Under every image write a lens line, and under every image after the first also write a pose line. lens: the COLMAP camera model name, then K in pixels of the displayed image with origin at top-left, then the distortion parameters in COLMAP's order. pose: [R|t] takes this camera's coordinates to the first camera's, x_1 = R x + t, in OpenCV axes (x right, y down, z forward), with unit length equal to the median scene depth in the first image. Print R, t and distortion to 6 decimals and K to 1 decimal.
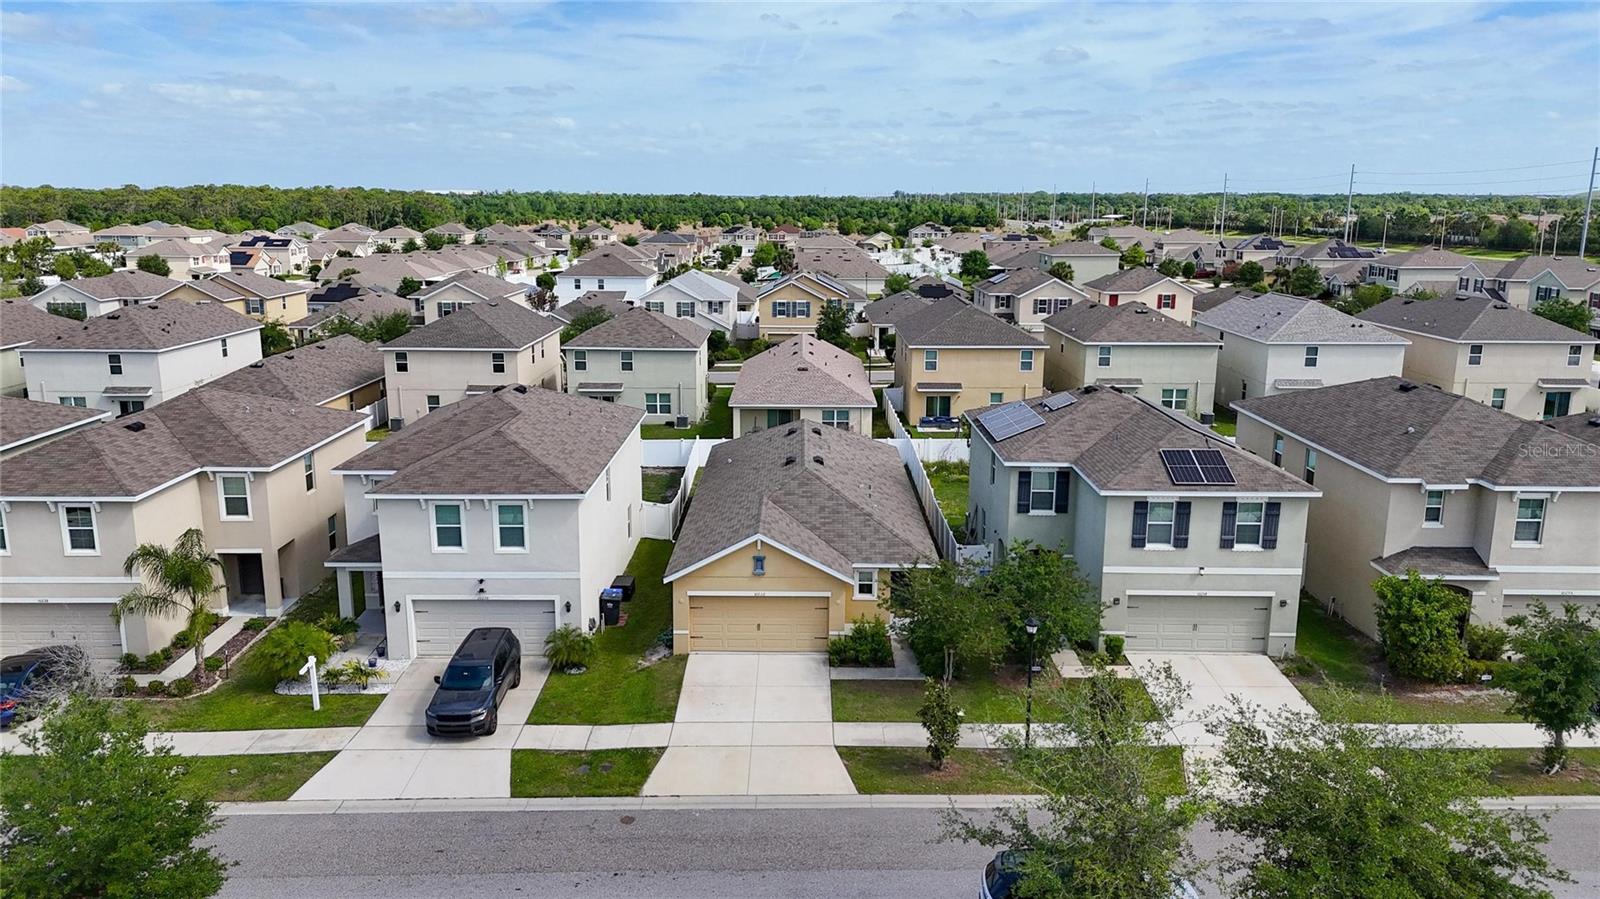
lens RADIAL K [[1160.8, 0, 797.0], [0, 1160.8, 456.0], [0, 0, 1]] dist [0.077783, -0.080333]
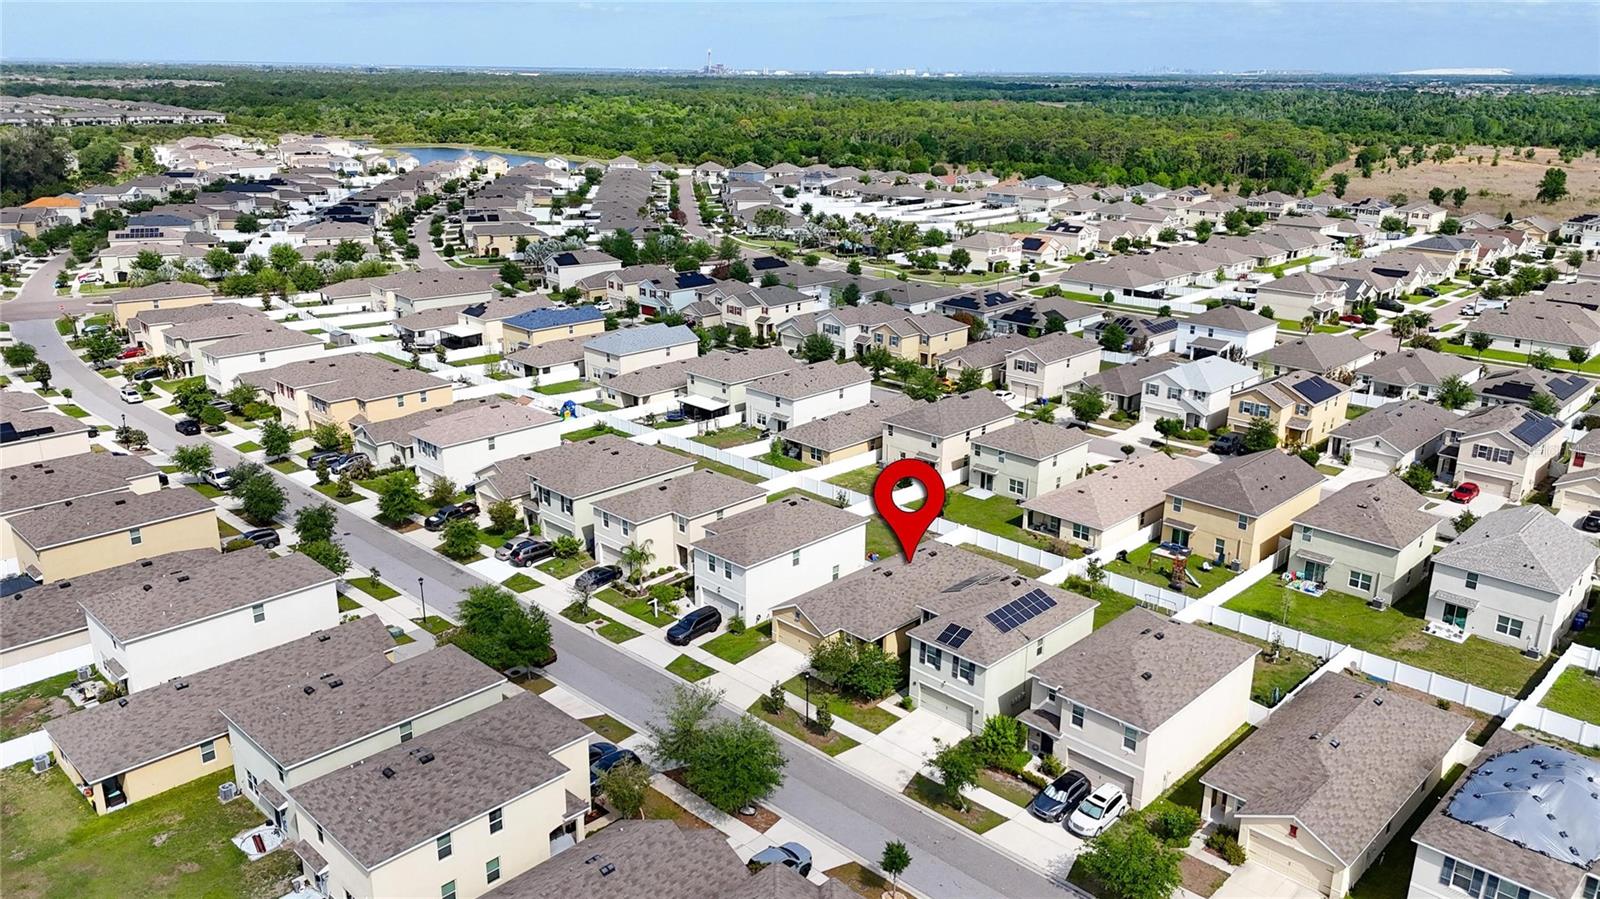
lens RADIAL K [[1160.8, 0, 797.0], [0, 1160.8, 456.0], [0, 0, 1]] dist [0.077783, -0.080333]
pose [[0.714253, 0.219379, -0.664617, 1.433656], [-0.154868, 0.975605, 0.155597, -0.579047], [0.682538, -0.008208, 0.730804, -0.715331]]
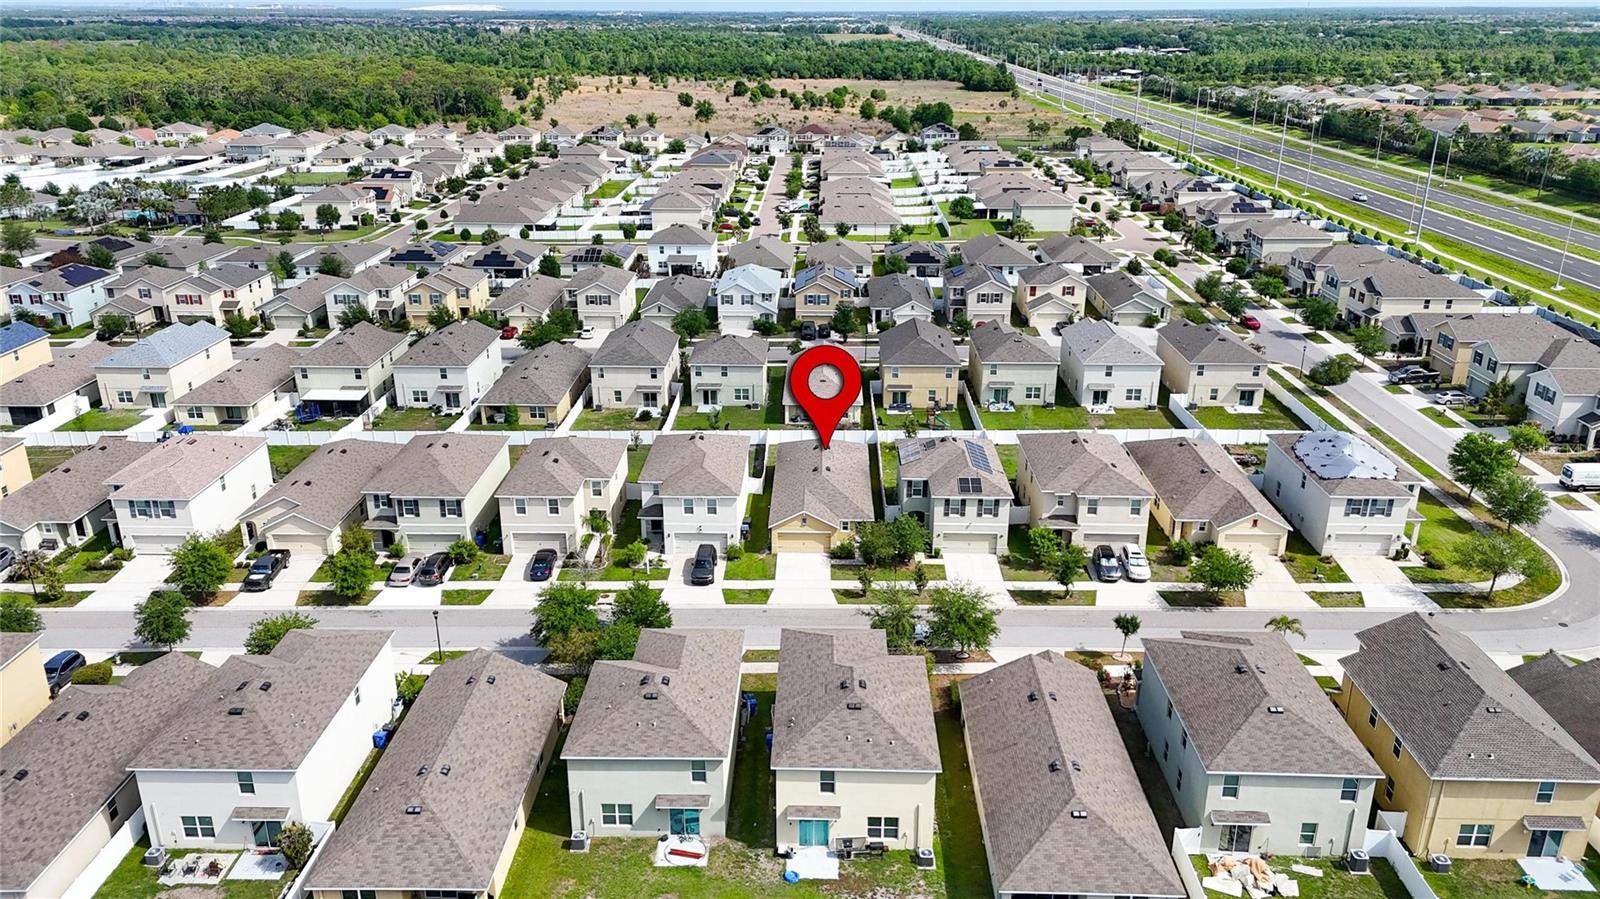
lens RADIAL K [[1160.8, 0, 797.0], [0, 1160.8, 456.0], [0, 0, 1]] dist [0.077783, -0.080333]
pose [[0.999758, 0.004134, -0.021612, 0.007144], [-0.000934, 0.989281, 0.146022, -0.429422], [0.021984, -0.145966, 0.989045, -1.557958]]
